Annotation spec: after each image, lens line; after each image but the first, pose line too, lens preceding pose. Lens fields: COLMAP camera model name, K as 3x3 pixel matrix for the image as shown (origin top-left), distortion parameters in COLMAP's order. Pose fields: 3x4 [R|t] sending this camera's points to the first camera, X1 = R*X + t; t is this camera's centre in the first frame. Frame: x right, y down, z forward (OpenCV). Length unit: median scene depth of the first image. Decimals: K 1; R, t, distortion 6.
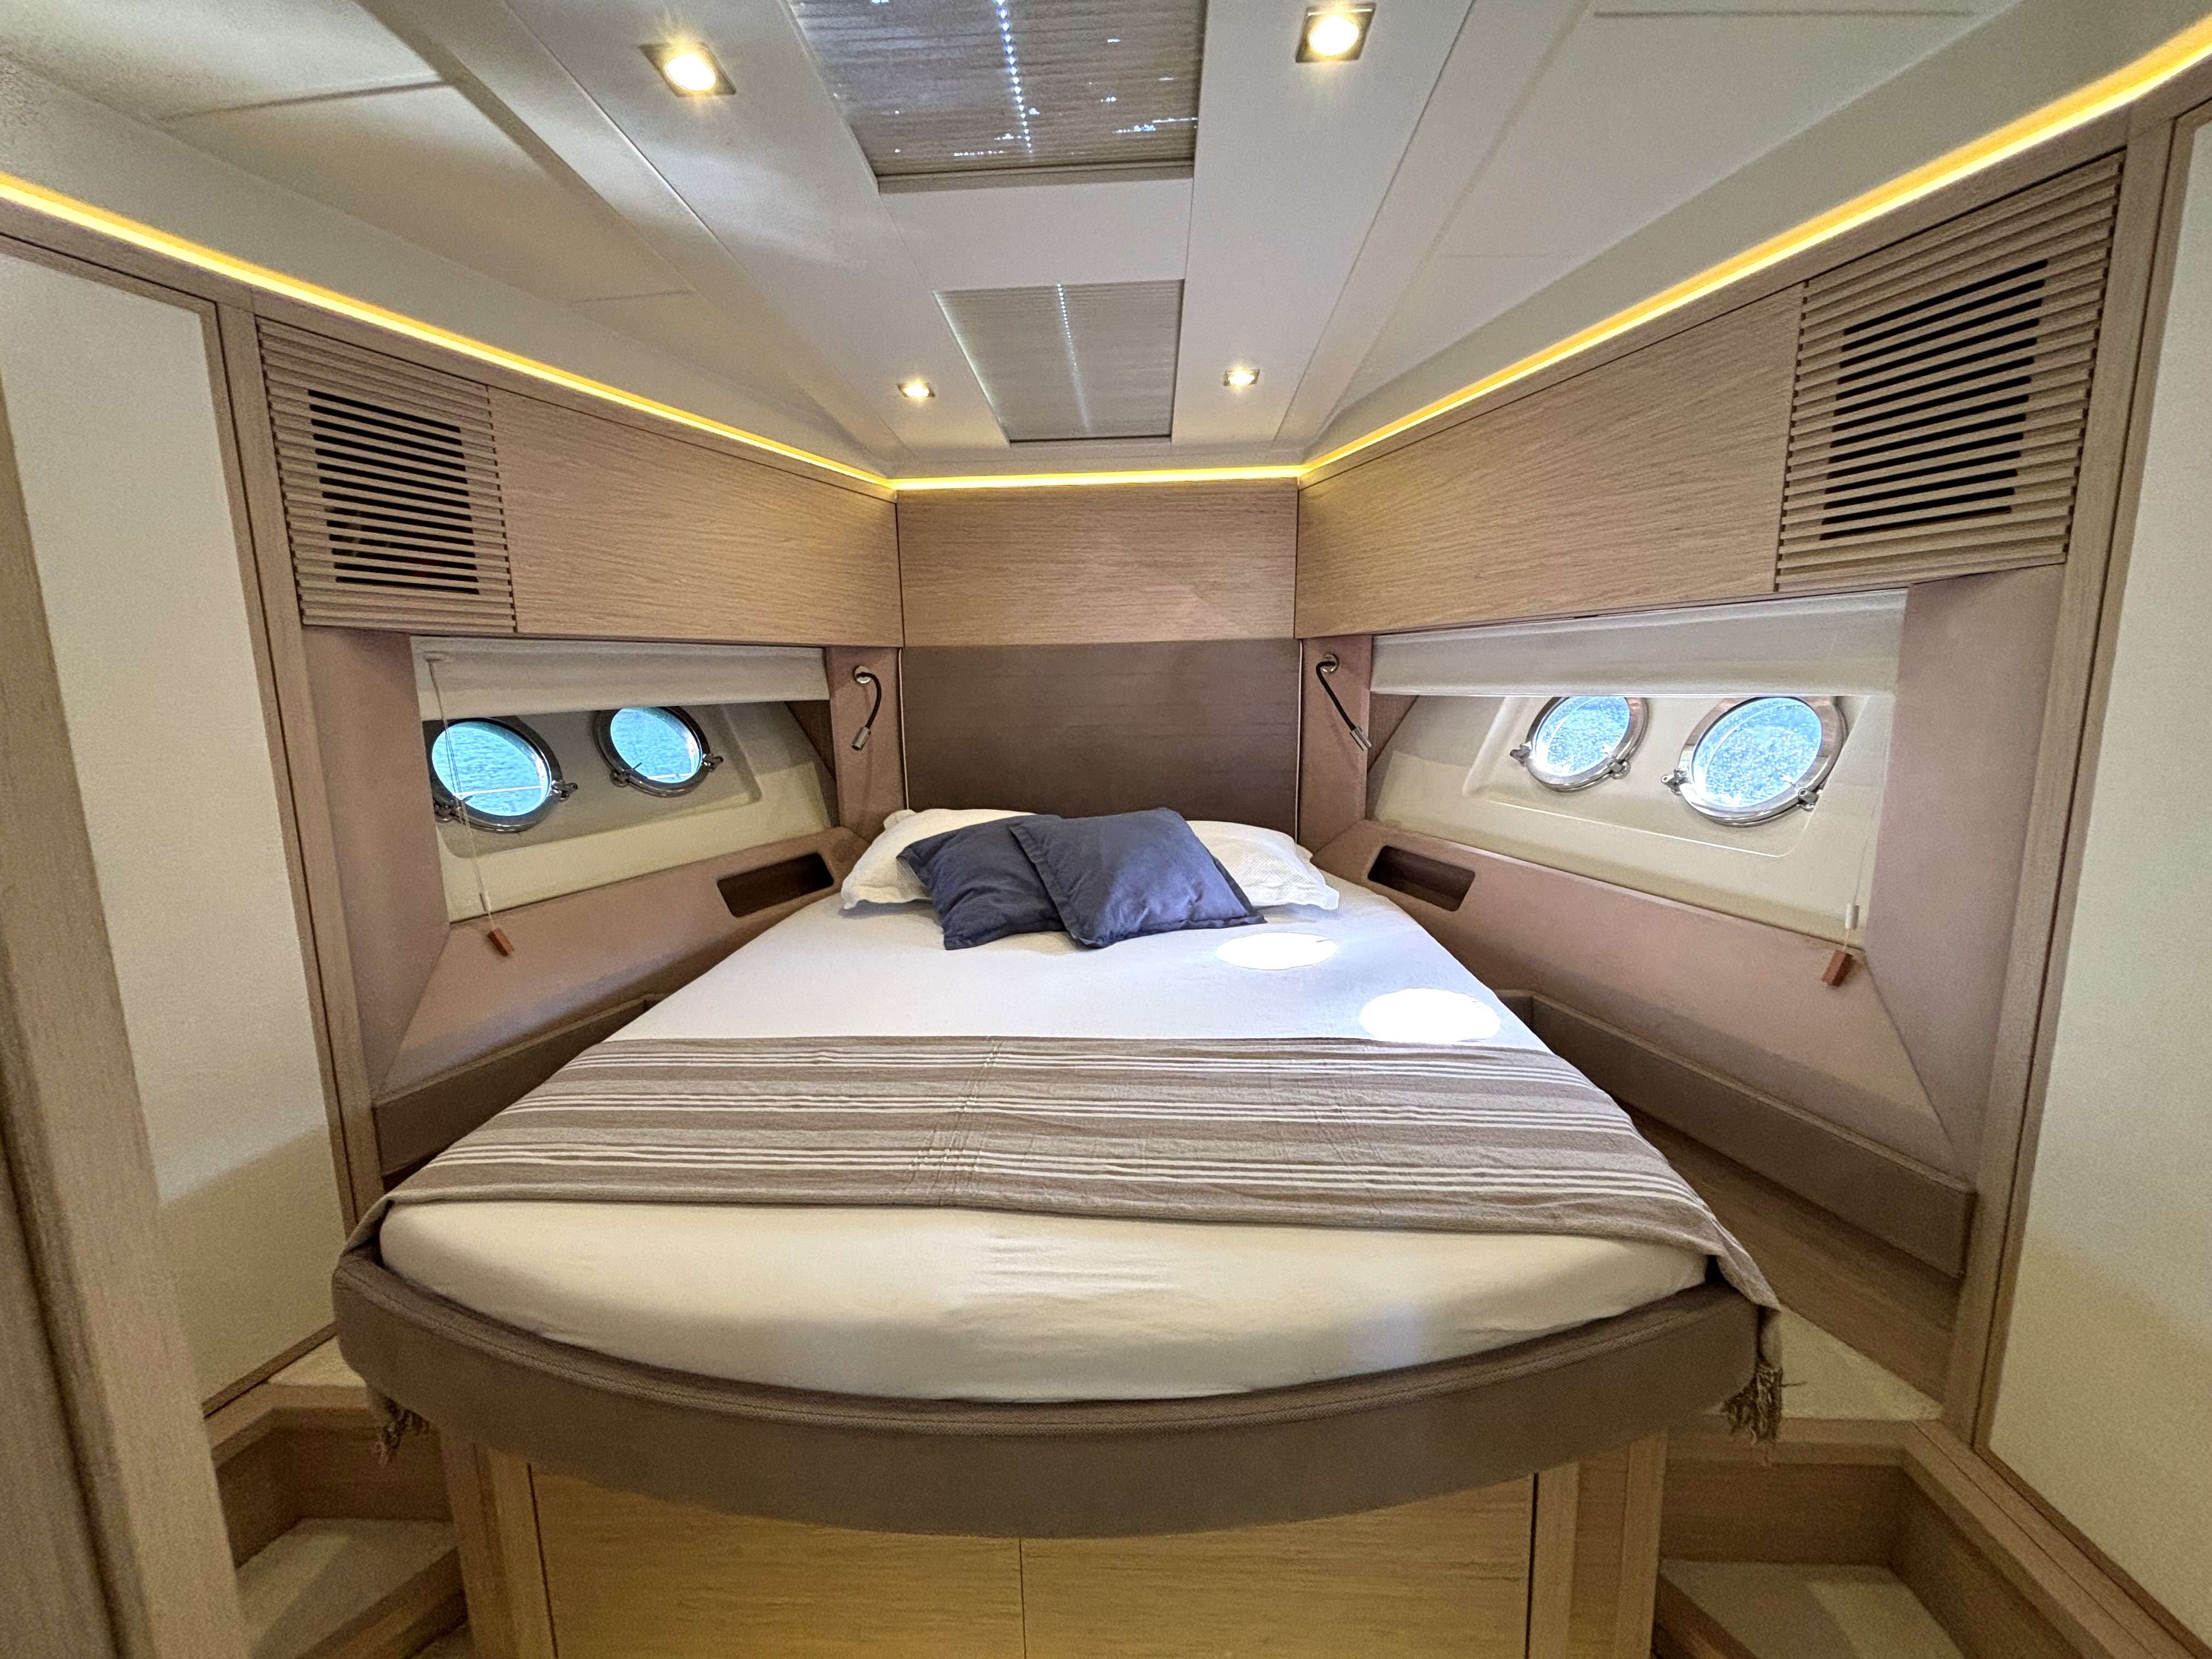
lens RADIAL K [[888.8, 0, 1103.3], [0, 888.8, 830.6], [0, 0, 1]] dist [-0.000237, -0.000193]
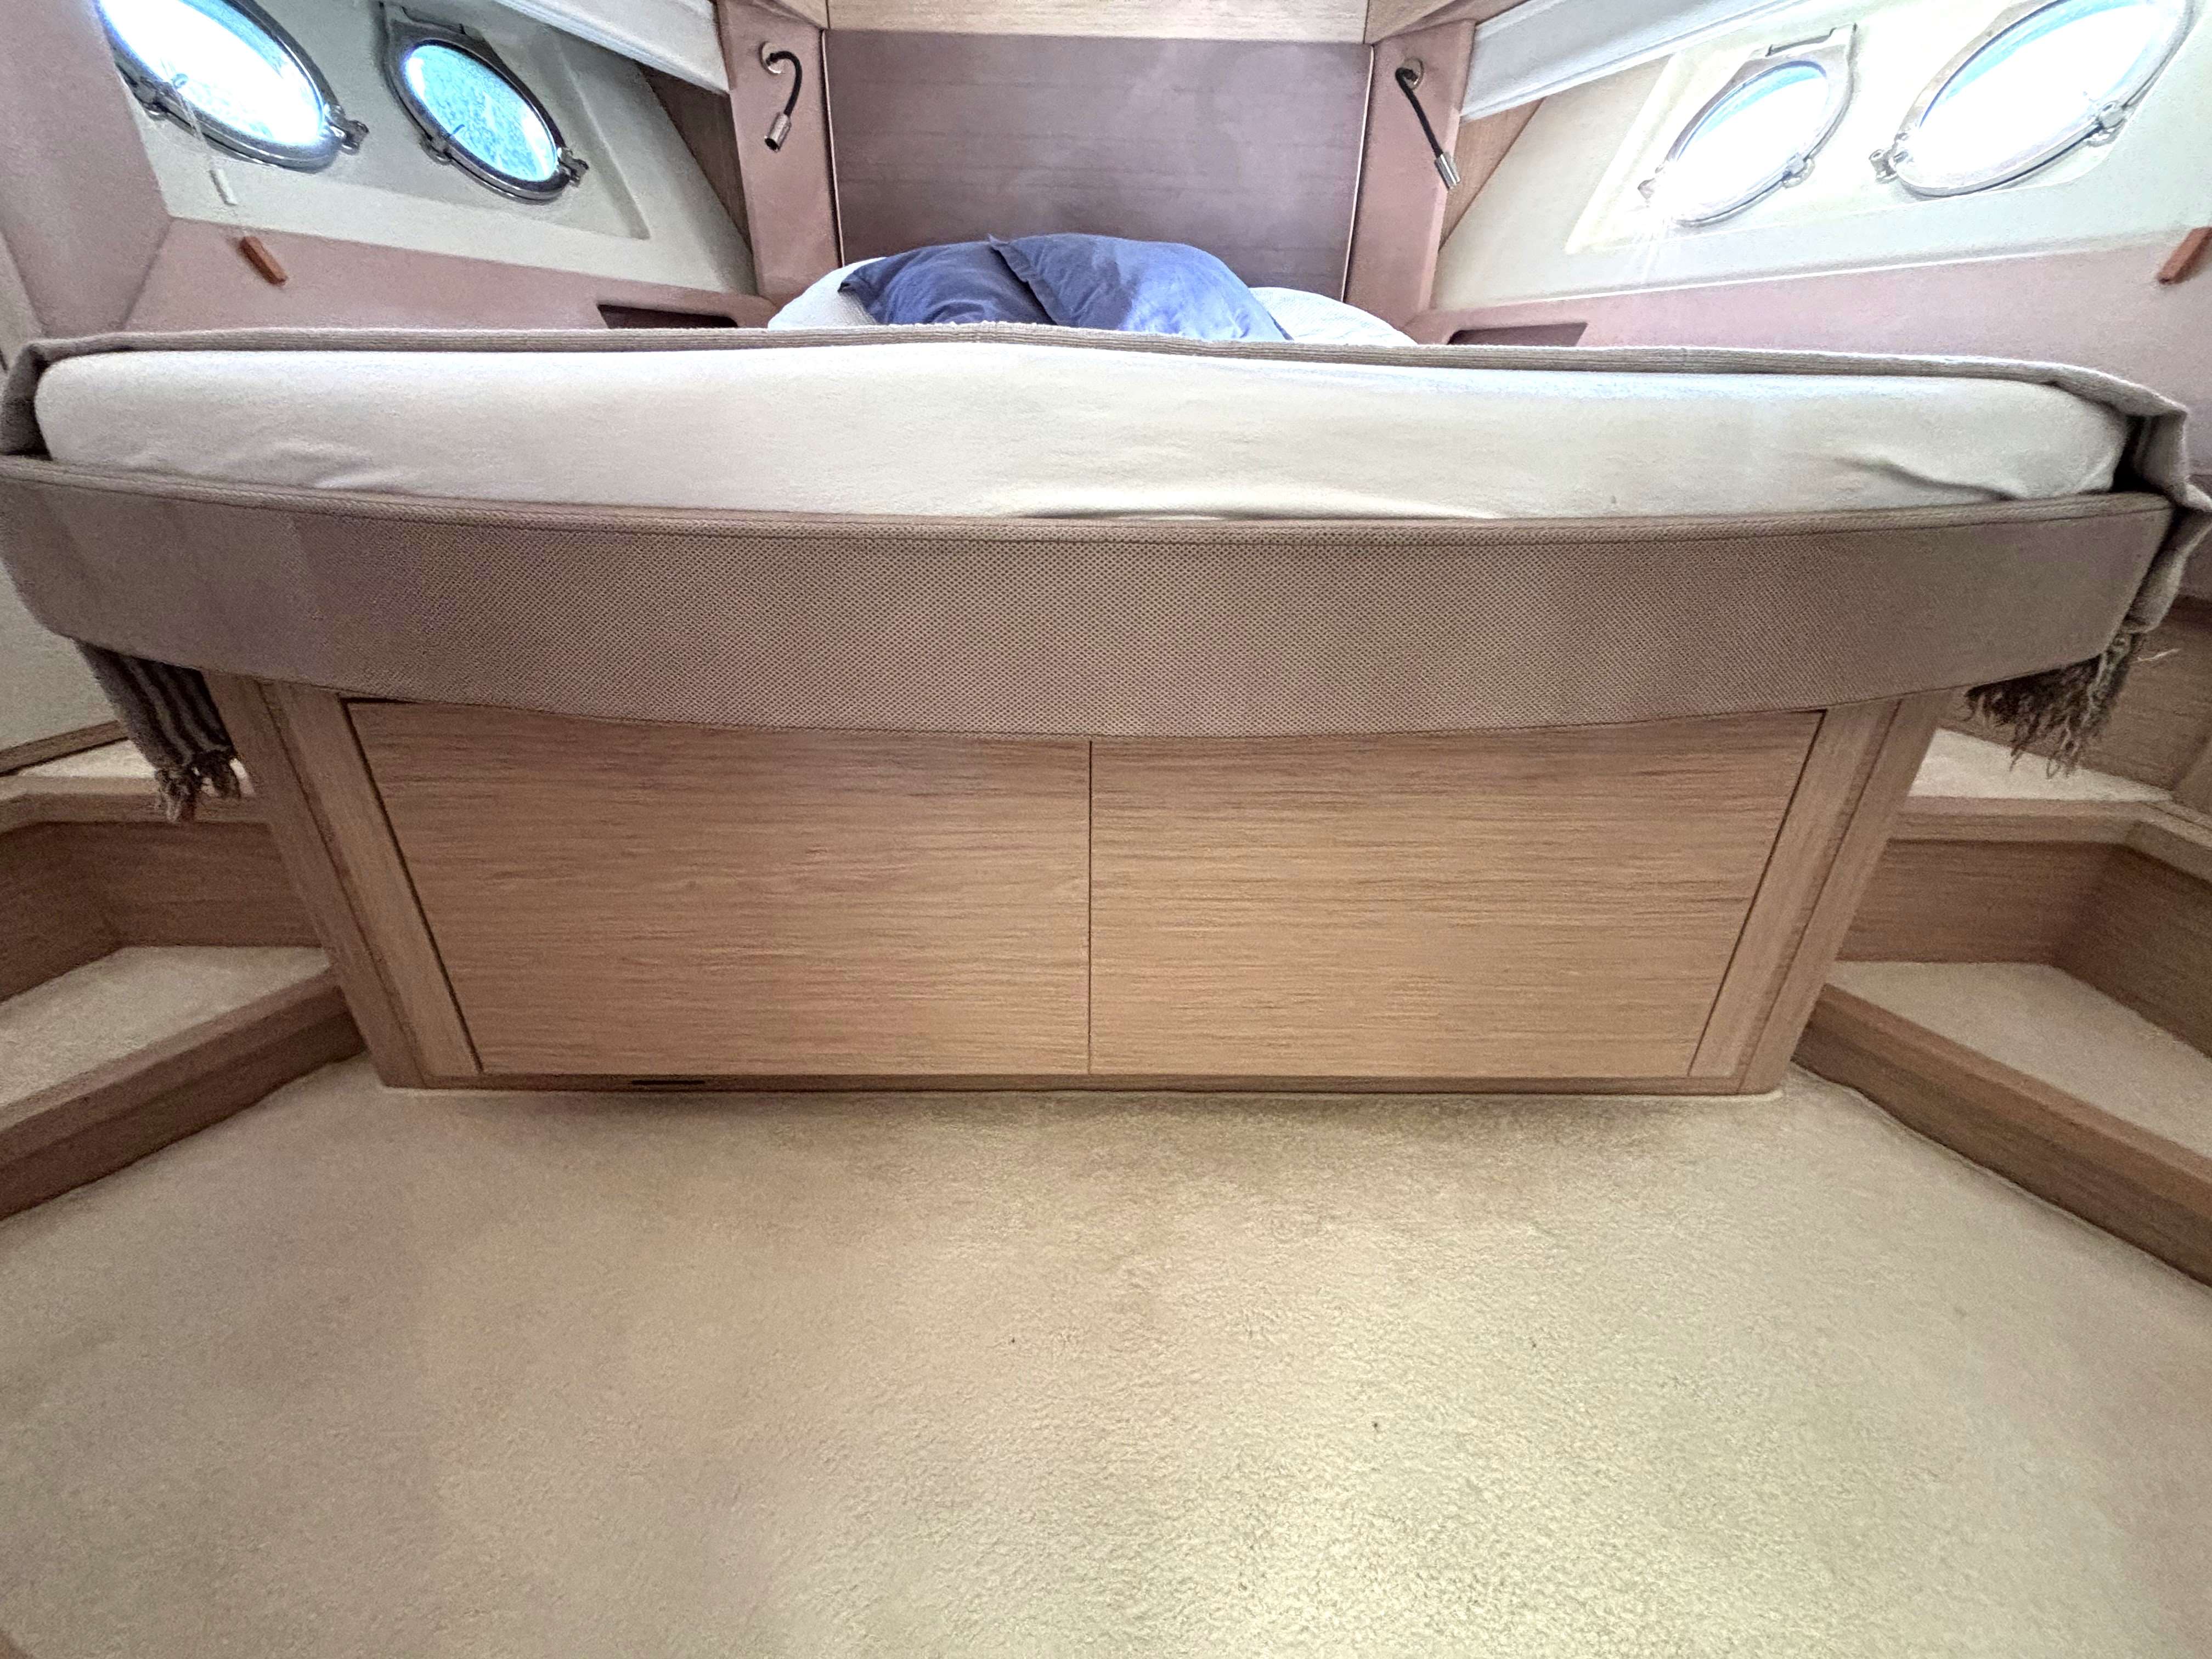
lens RADIAL K [[888.8, 0, 1103.3], [0, 888.8, 830.6], [0, 0, 1]] dist [-0.000237, -0.000193]
pose [[0.997752, 0.006034, 0.066742, -0.063553], [-0.025384, 0.955753, 0.293074, 0.265484], [-0.062021, -0.294110, 0.953757, 0.147959]]
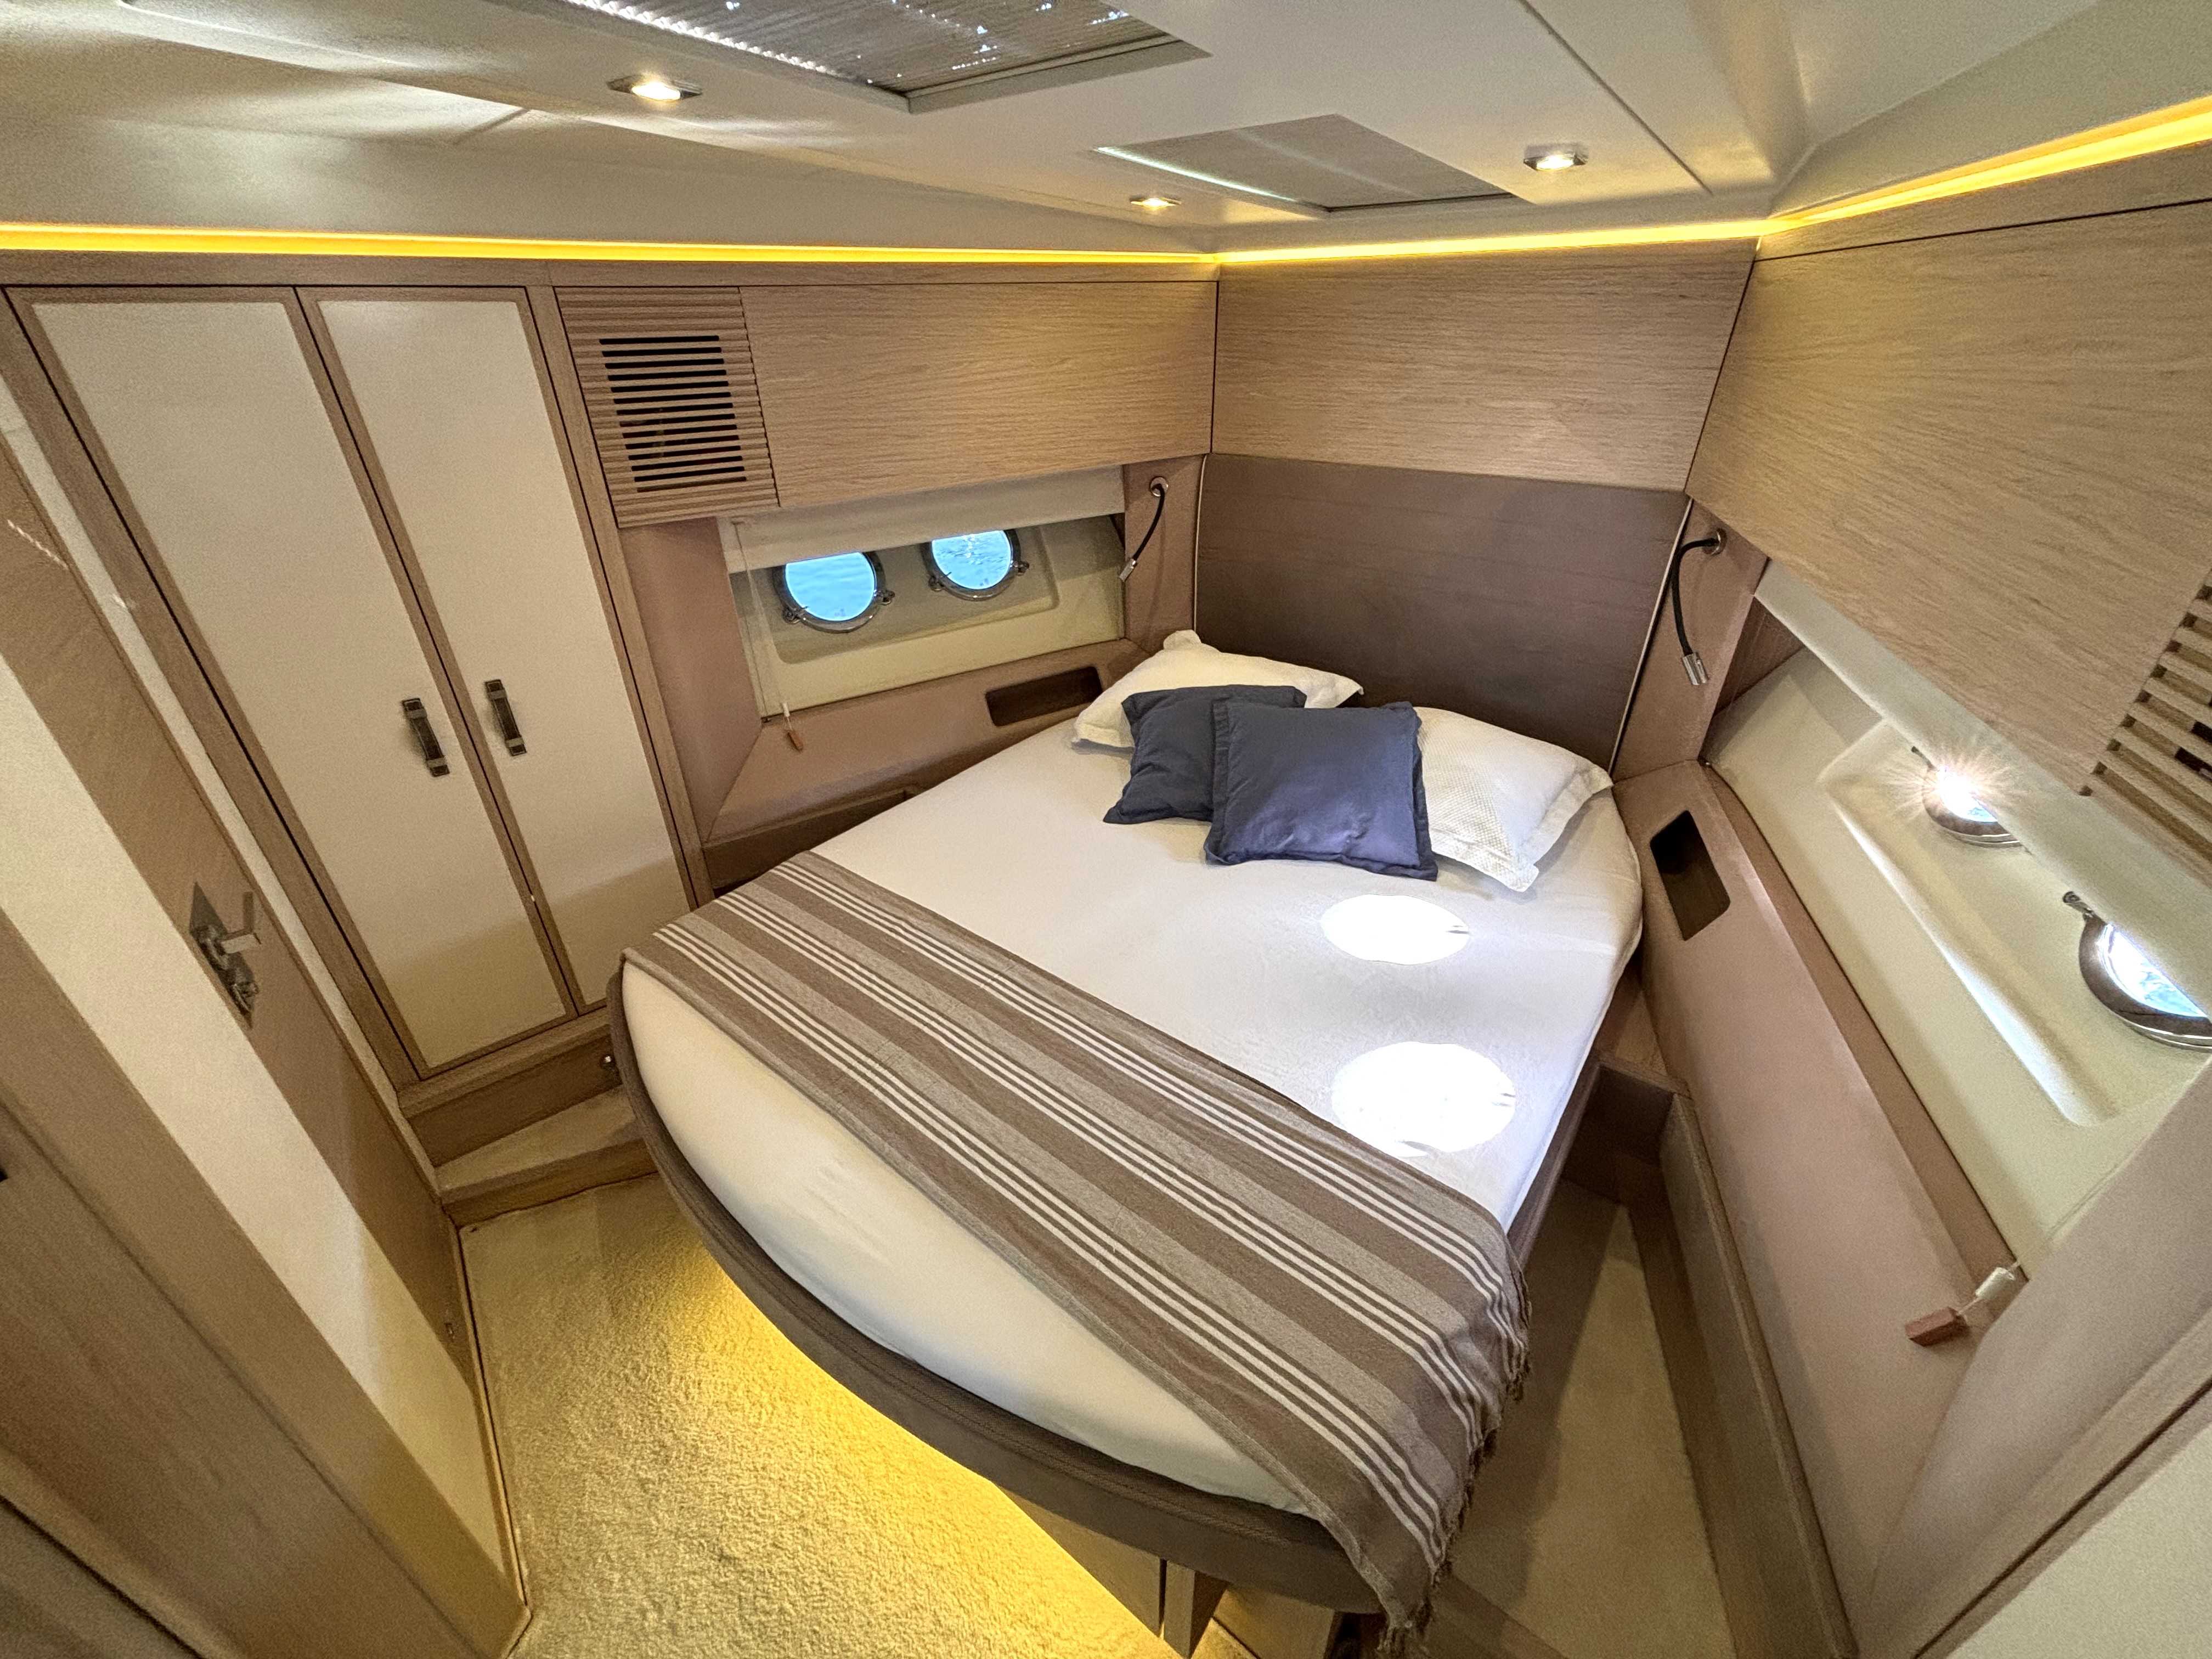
lens RADIAL K [[888.8, 0, 1103.3], [0, 888.8, 830.6], [0, 0, 1]] dist [-0.000237, -0.000193]
pose [[0.824783, 0.289541, -0.485694, 0.332439], [-0.094693, 0.917549, 0.386183, -0.257916], [0.557463, -0.272526, 0.784196, 0.132897]]
